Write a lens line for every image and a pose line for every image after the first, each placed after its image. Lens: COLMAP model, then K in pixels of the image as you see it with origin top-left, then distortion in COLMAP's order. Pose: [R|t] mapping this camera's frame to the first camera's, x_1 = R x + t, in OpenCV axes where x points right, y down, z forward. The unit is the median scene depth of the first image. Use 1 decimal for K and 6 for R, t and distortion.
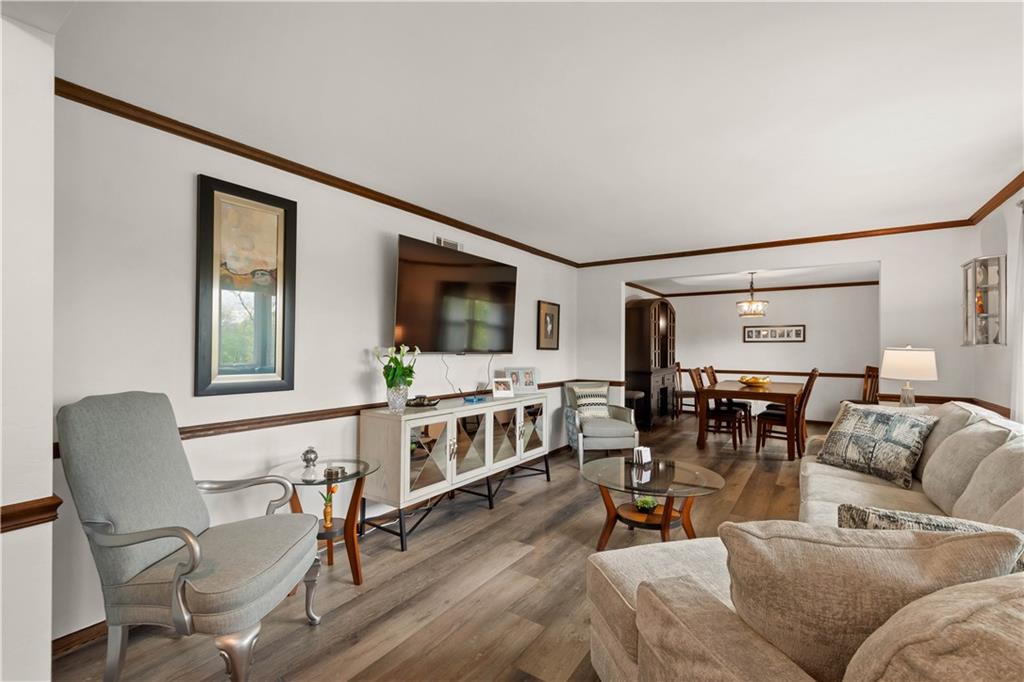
lens RADIAL K [[452.4, 0, 511.5], [0, 452.4, 350.4], [0, 0, 1]] dist [0.004209, 0.000525]
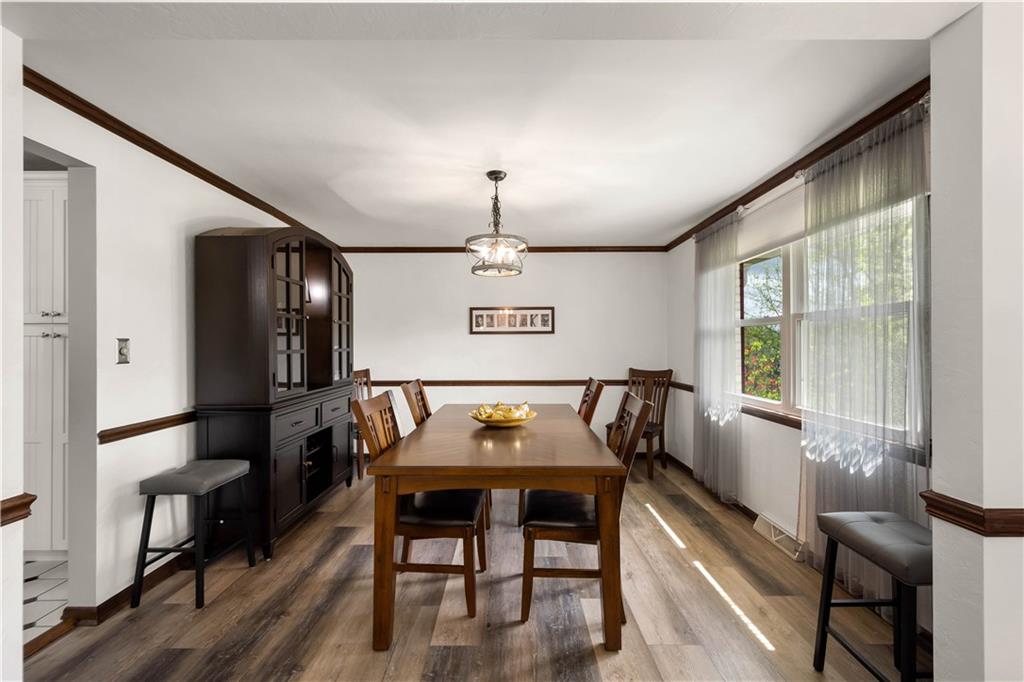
lens RADIAL K [[452.4, 0, 512.1], [0, 452.4, 345.3], [0, 0, 1]] dist [0.004209, 0.000525]
pose [[0.828440, -0.008782, 0.560008, 0.227600], [0.007326, 0.999961, 0.004843, -0.004444], [-0.560029, 0.000090, 0.828473, 0.486009]]
